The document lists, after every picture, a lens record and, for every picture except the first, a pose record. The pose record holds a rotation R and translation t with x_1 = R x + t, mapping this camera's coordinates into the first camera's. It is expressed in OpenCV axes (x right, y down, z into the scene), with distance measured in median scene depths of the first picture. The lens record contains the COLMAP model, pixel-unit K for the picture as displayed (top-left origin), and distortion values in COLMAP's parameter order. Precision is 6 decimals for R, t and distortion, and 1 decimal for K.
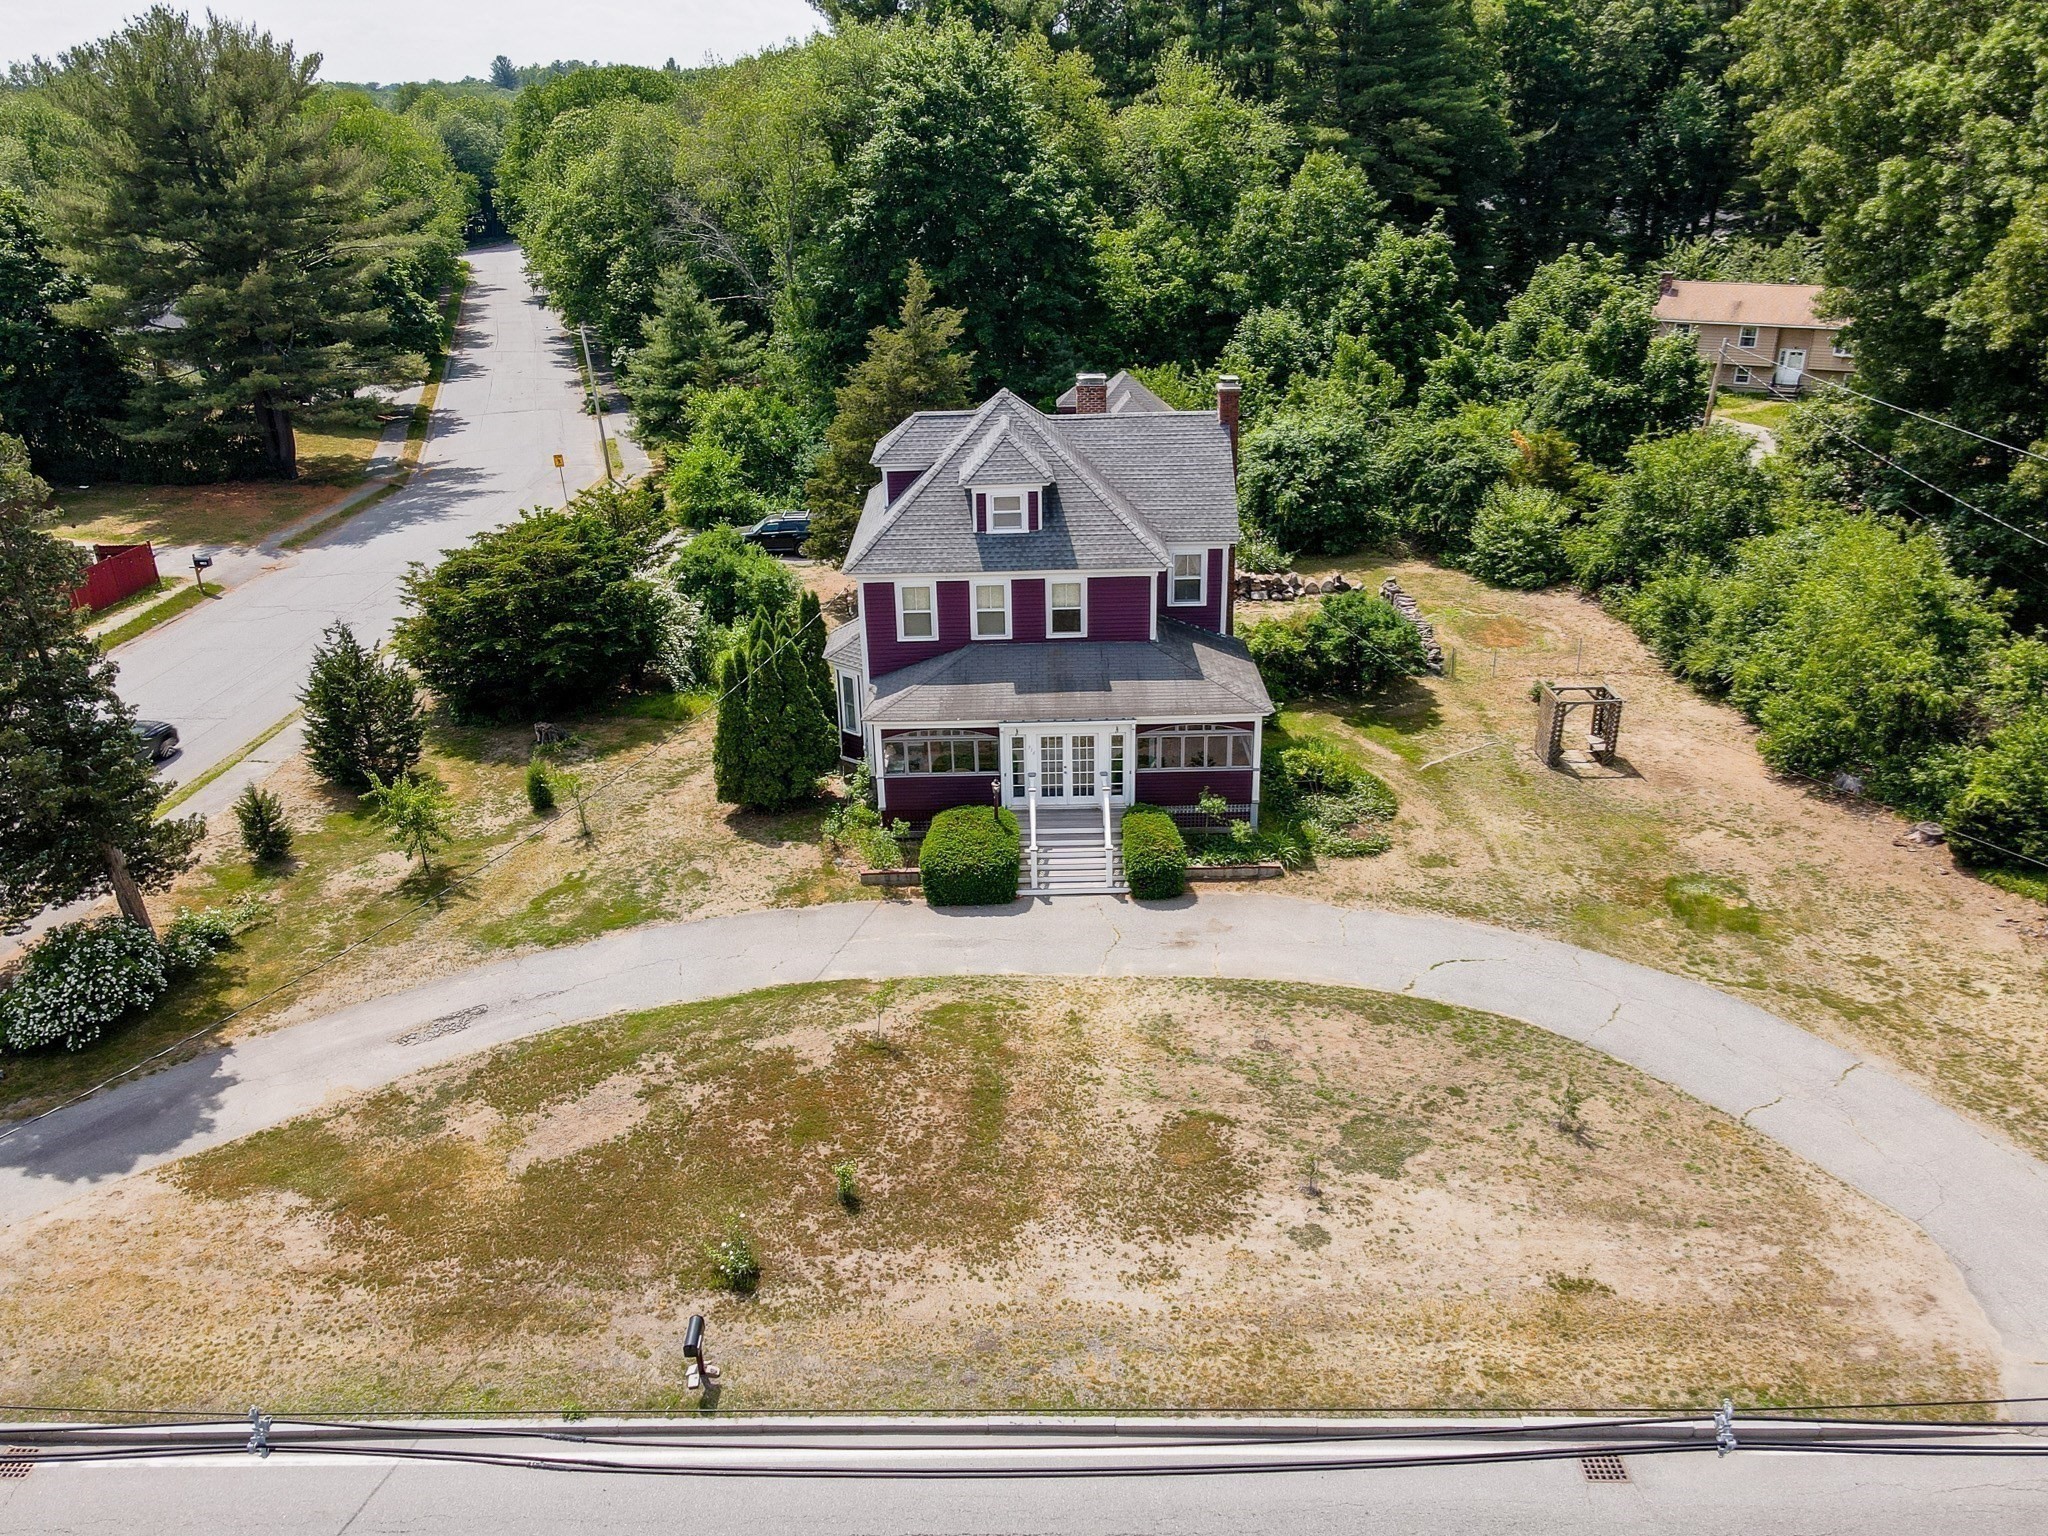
lens RADIAL K [[1528.7, 0, 1021.4], [0, 1528.7, 771.8], [0, 0, 1]] dist [0.006496, 0.014299]
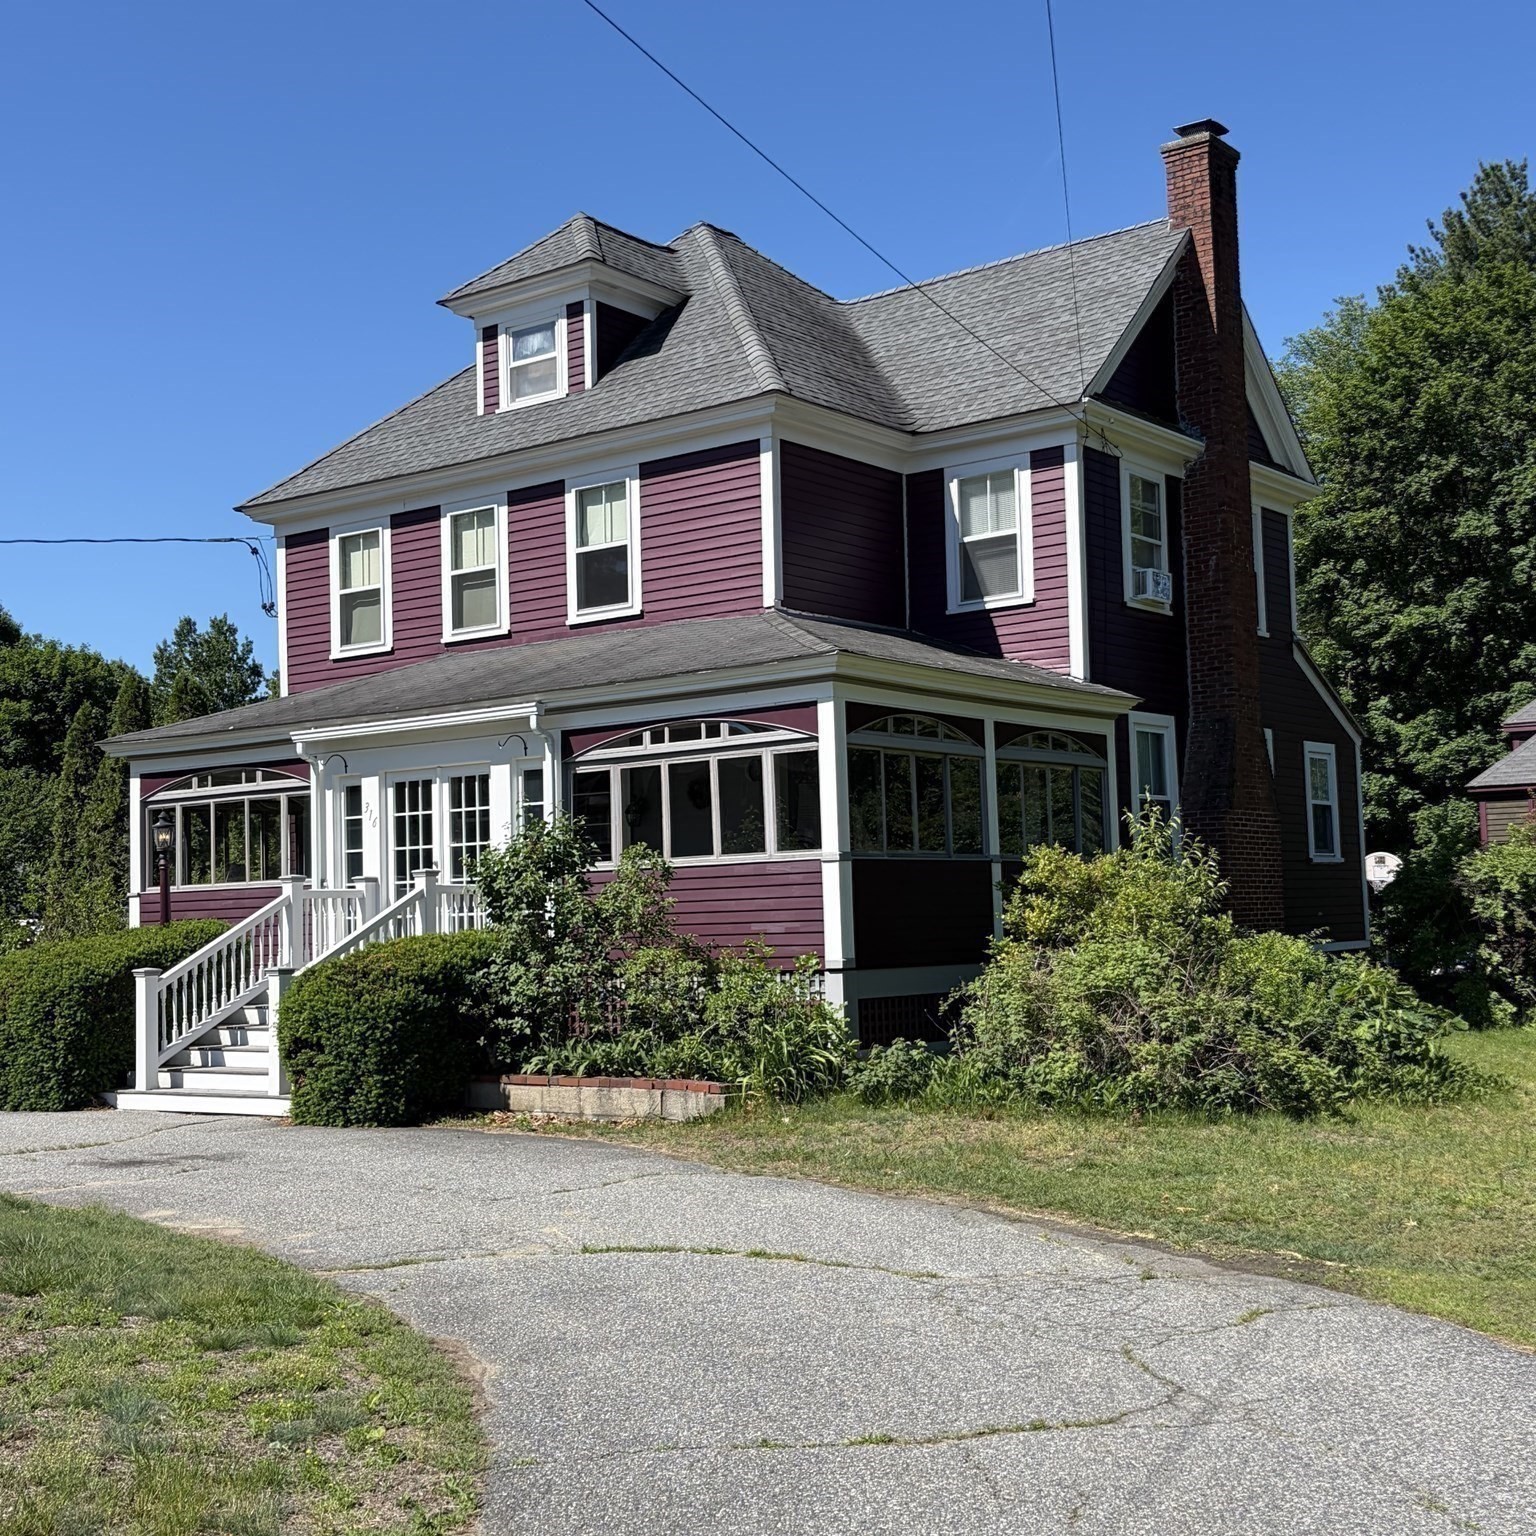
lens RADIAL K [[1988.3, 0, 762.3], [0, 1988.3, 770.8], [0, 0, 1]] dist [0.257855, 0.000000]
pose [[0.789304, -0.044276, -0.612404, 0.405976], [-0.242959, 0.893468, -0.377737, 0.147915], [0.563888, 0.446939, 0.694461, 0.683041]]
